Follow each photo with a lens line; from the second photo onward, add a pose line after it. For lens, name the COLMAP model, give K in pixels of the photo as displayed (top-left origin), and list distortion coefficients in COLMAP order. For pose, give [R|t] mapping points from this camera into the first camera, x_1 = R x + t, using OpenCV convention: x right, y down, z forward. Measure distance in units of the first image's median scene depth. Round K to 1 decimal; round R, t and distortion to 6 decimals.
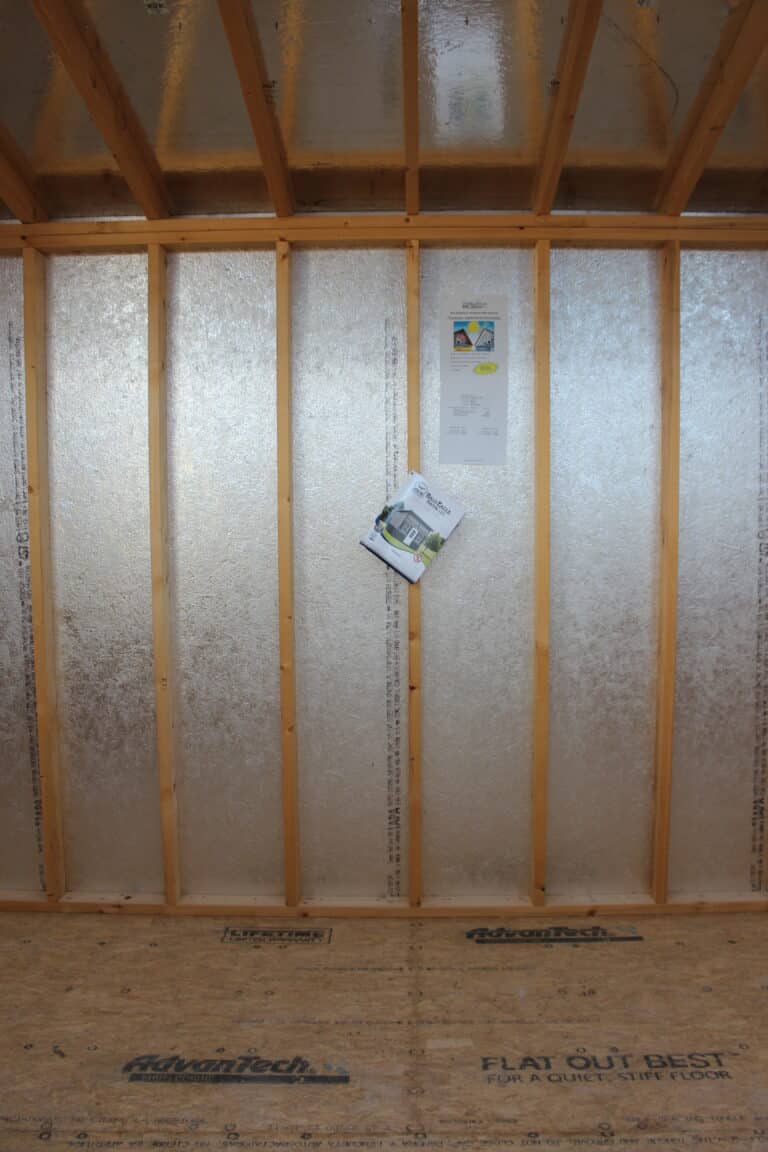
lens RADIAL K [[968.7, 0, 384.0], [0, 968.7, 576.0], [0, 0, 1]] dist [-0.150327, 0.136739]
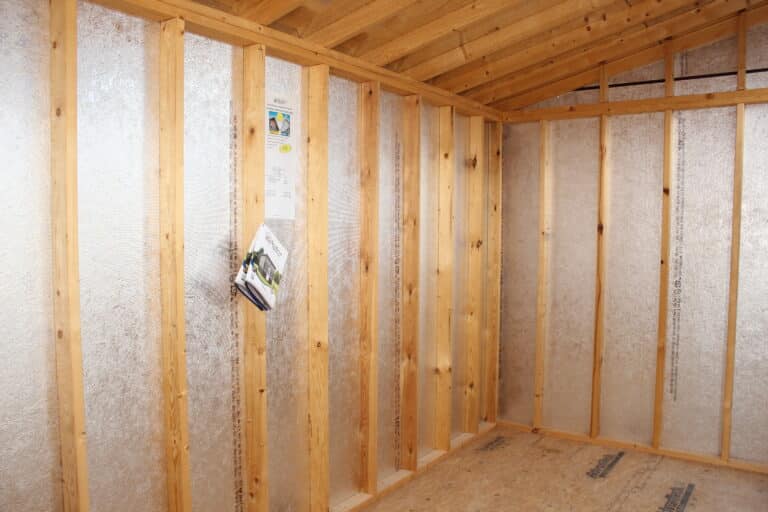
lens RADIAL K [[645.8, 0, 380.7], [0, 645.8, 274.3], [0, 0, 1]] dist [-0.150327, 0.136739]
pose [[0.548729, -0.053519, 0.834286, -0.587547], [0.061794, 0.997815, 0.023365, -0.050261], [-0.833713, 0.038733, 0.550837, 0.390958]]
